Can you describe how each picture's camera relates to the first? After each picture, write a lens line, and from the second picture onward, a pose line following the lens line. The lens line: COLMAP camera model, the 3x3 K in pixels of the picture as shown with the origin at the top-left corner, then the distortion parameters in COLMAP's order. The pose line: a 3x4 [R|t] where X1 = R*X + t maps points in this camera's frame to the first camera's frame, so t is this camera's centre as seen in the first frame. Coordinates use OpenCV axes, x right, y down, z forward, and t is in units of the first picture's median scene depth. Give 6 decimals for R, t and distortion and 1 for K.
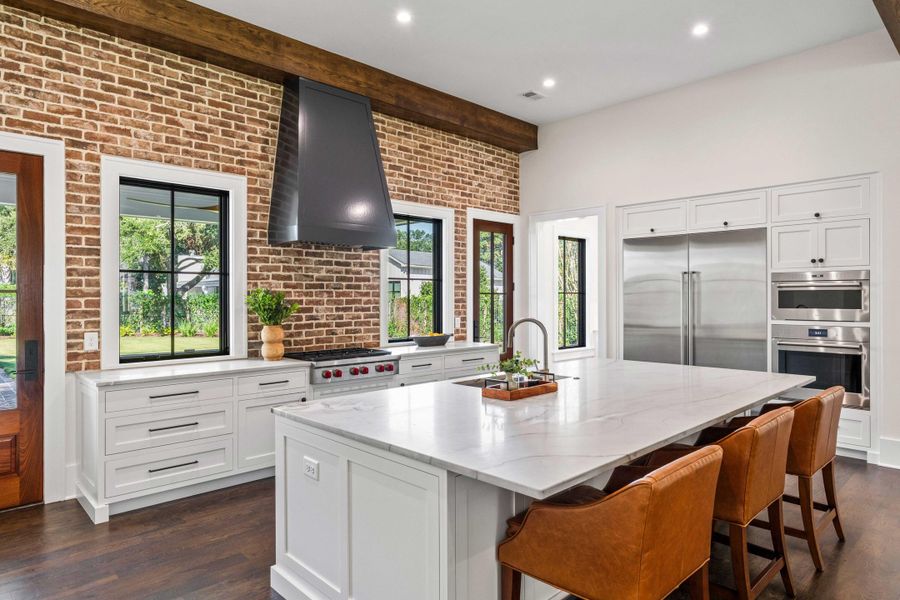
lens RADIAL K [[534.8, 0, 450.0], [0, 534.8, 300.0], [0, 0, 1]] dist [-0.004233, 0.000095]
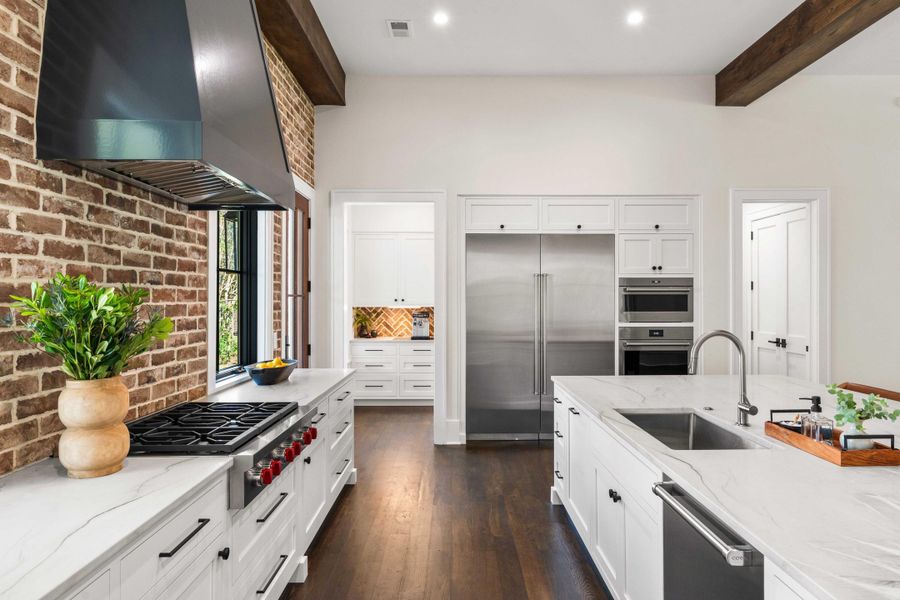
lens RADIAL K [[534.8, 0, 450.0], [0, 534.8, 300.0], [0, 0, 1]] dist [-0.004233, 0.000095]
pose [[0.692648, 0.000720, 0.721275, -0.381350], [0.003566, 0.999984, -0.004423, -0.003537], [-0.721267, 0.005635, 0.692634, 0.505656]]
